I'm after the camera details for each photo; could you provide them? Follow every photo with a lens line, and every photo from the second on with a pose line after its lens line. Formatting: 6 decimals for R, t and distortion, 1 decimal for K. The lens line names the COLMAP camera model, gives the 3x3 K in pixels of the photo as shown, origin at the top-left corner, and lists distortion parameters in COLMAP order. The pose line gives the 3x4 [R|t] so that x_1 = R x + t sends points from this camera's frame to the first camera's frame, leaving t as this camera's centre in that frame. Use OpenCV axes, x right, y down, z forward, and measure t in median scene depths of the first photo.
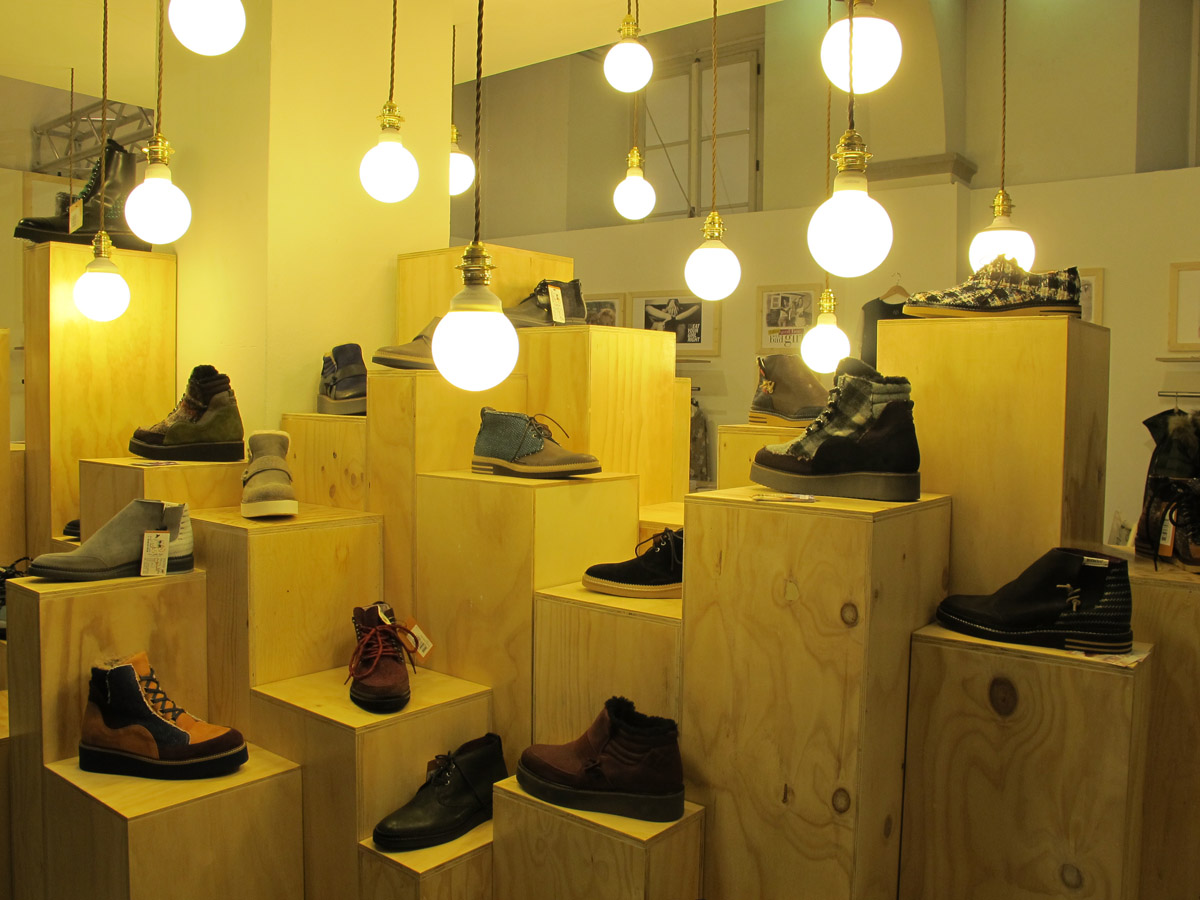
lens RADIAL K [[1003.2, 0, 601.2], [0, 1003.2, 444.9], [0, 0, 1]] dist [-0.147885, 0.103727]
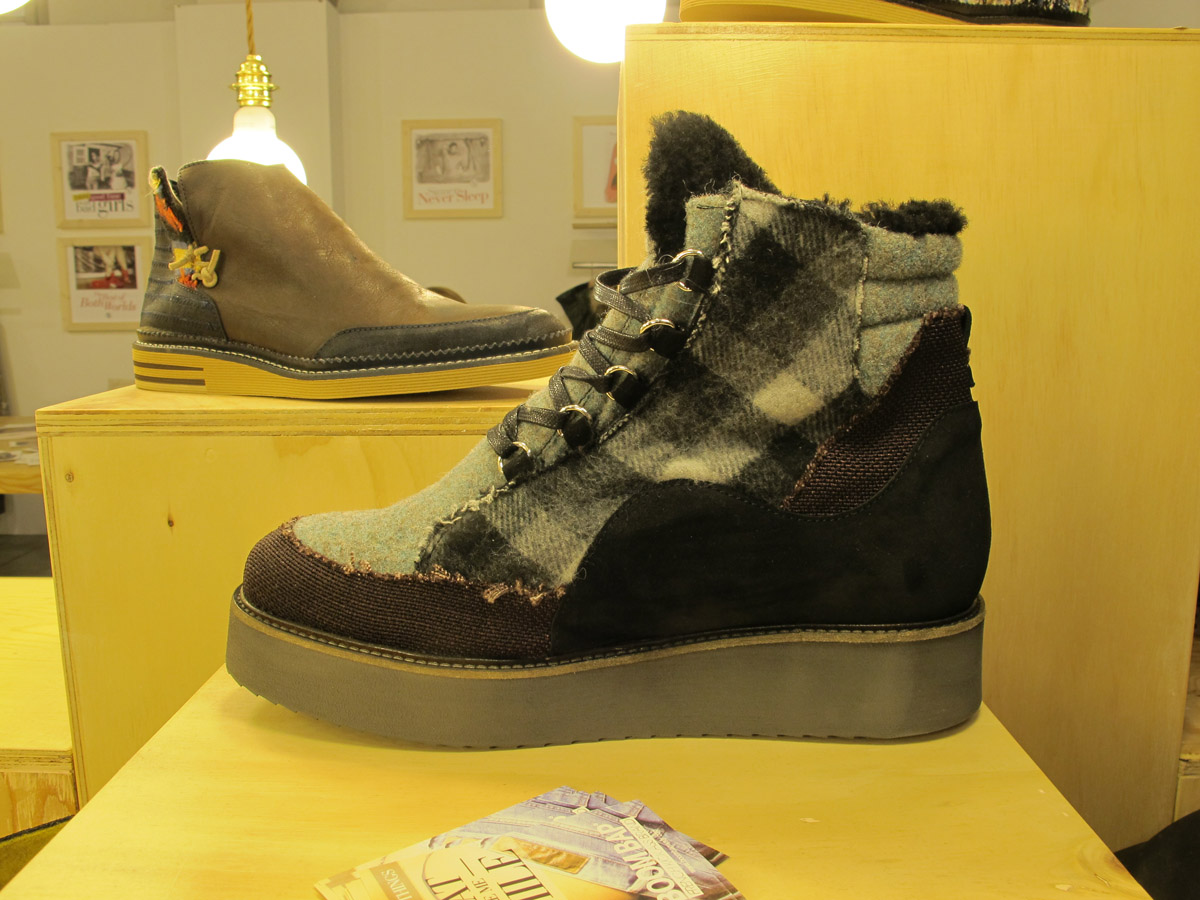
lens RADIAL K [[1003.2, 0, 601.3], [0, 1003.2, 443.5], [0, 0, 1]] dist [-0.147885, 0.103727]
pose [[0.785616, -0.123365, 0.606290, 0.080109], [0.050723, 0.989464, 0.135606, -0.040588], [-0.616631, -0.075781, 0.783596, 0.721694]]
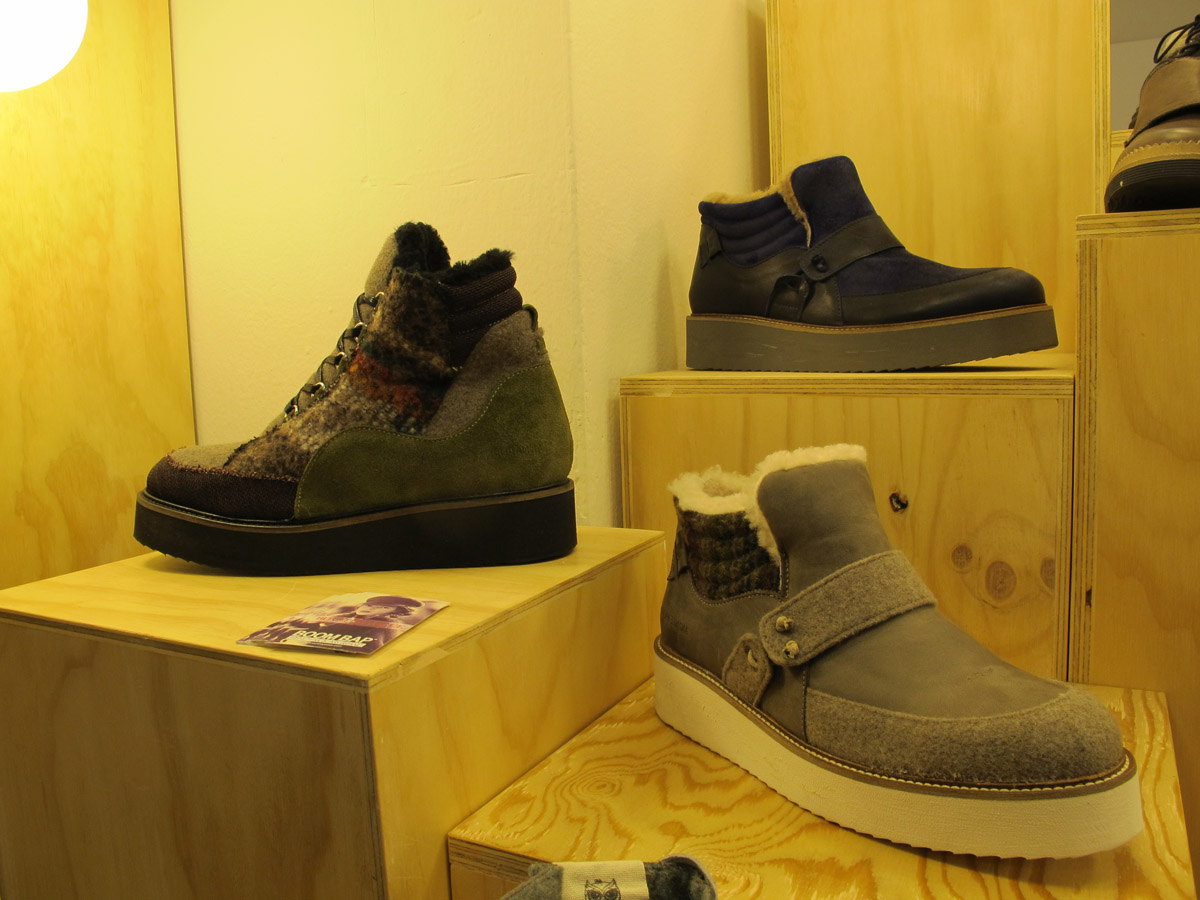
lens RADIAL K [[1003.2, 0, 595.4], [0, 1003.2, 441.1], [0, 0, 1]] dist [-0.147885, 0.103727]
pose [[0.979322, -0.073762, 0.188382, -0.493902], [0.062957, 0.996043, 0.062722, -0.040496], [-0.192264, -0.049565, 0.980091, 0.846417]]
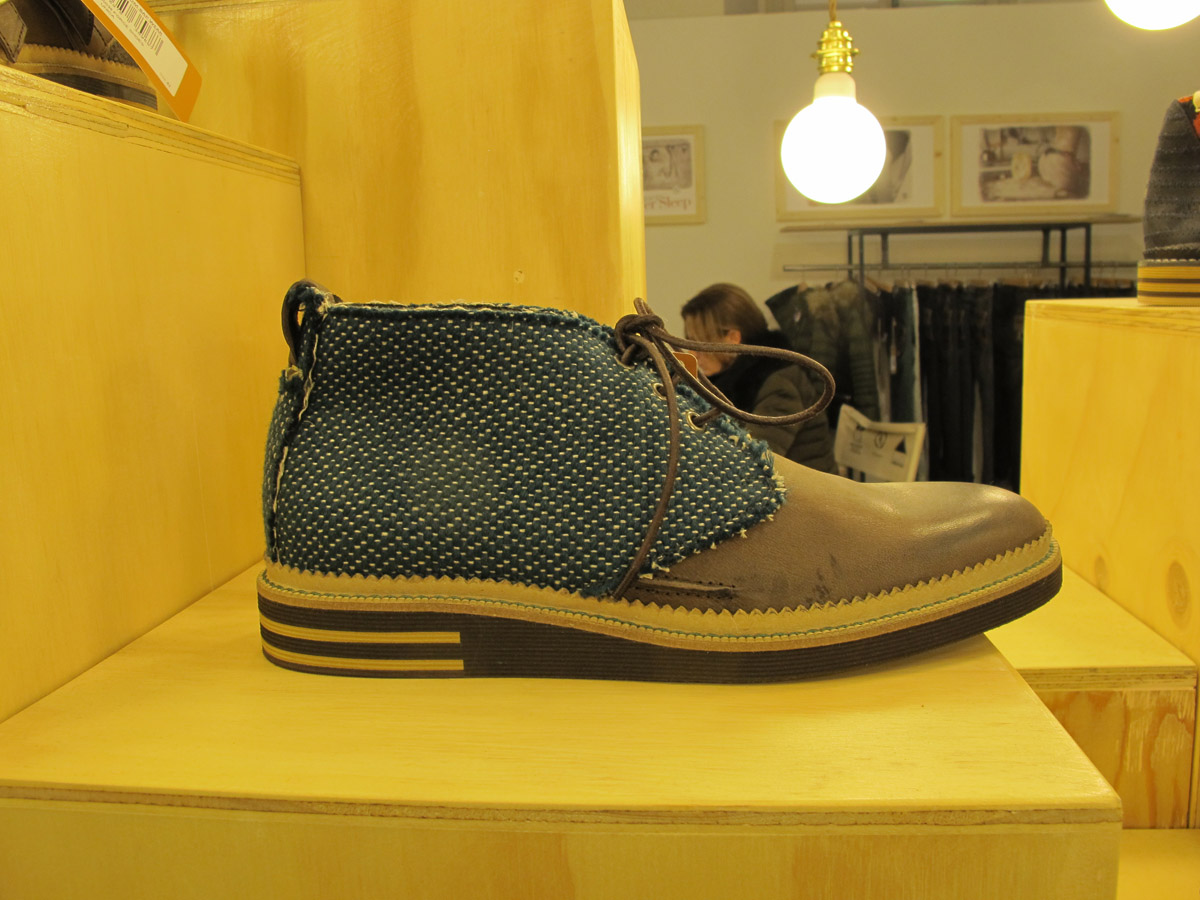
lens RADIAL K [[1003.2, 0, 593.6], [0, 1003.2, 443.4], [0, 0, 1]] dist [-0.147885, 0.103727]
pose [[0.834684, -0.126717, 0.535952, -0.186995], [0.078685, 0.990625, 0.111674, -0.027814], [-0.545078, -0.051041, 0.836830, 0.913885]]
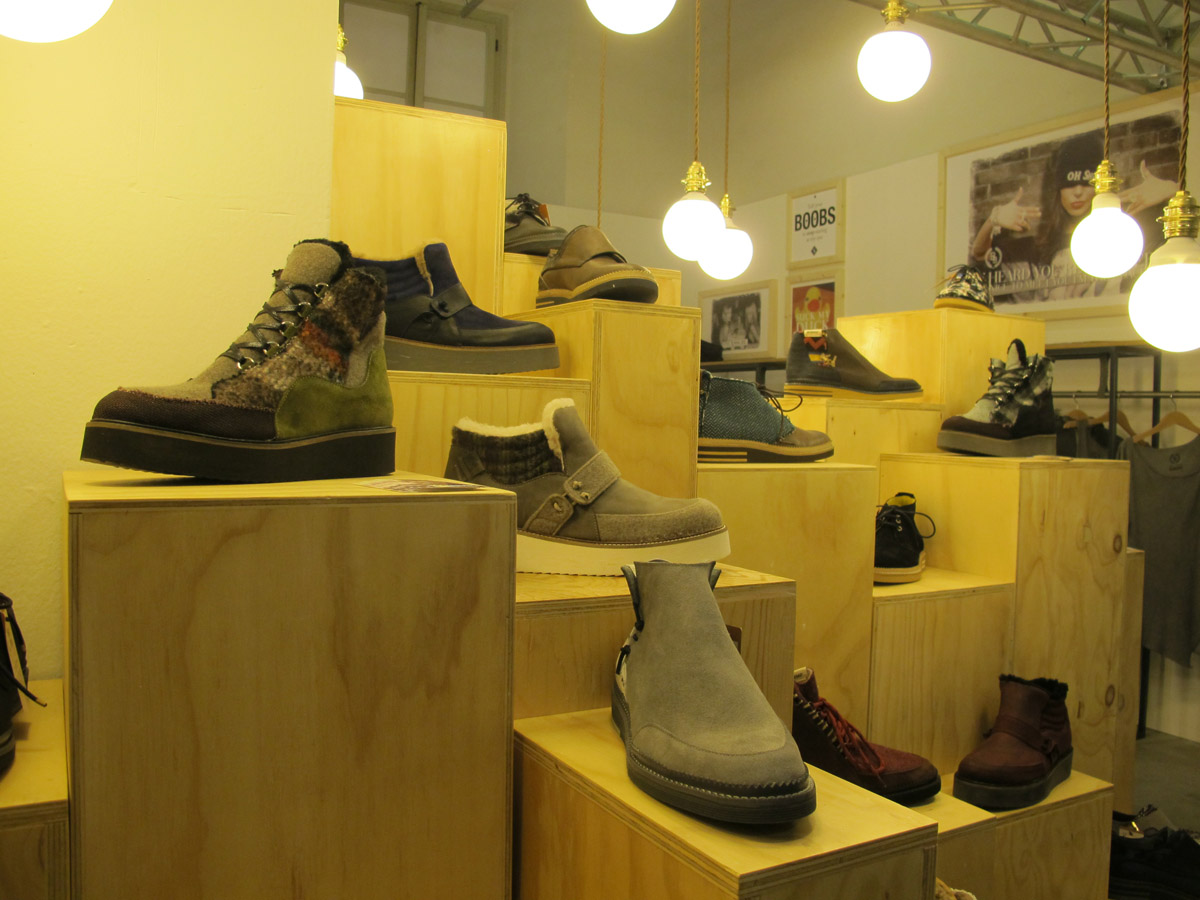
lens RADIAL K [[1003.2, 0, 589.3], [0, 1003.2, 442.0], [0, 0, 1]] dist [-0.147885, 0.103727]
pose [[0.379333, -0.029430, 0.924792, -0.886065], [0.031116, 0.999334, 0.019039, -0.003096], [-0.924737, 0.021553, 0.379997, 0.890891]]
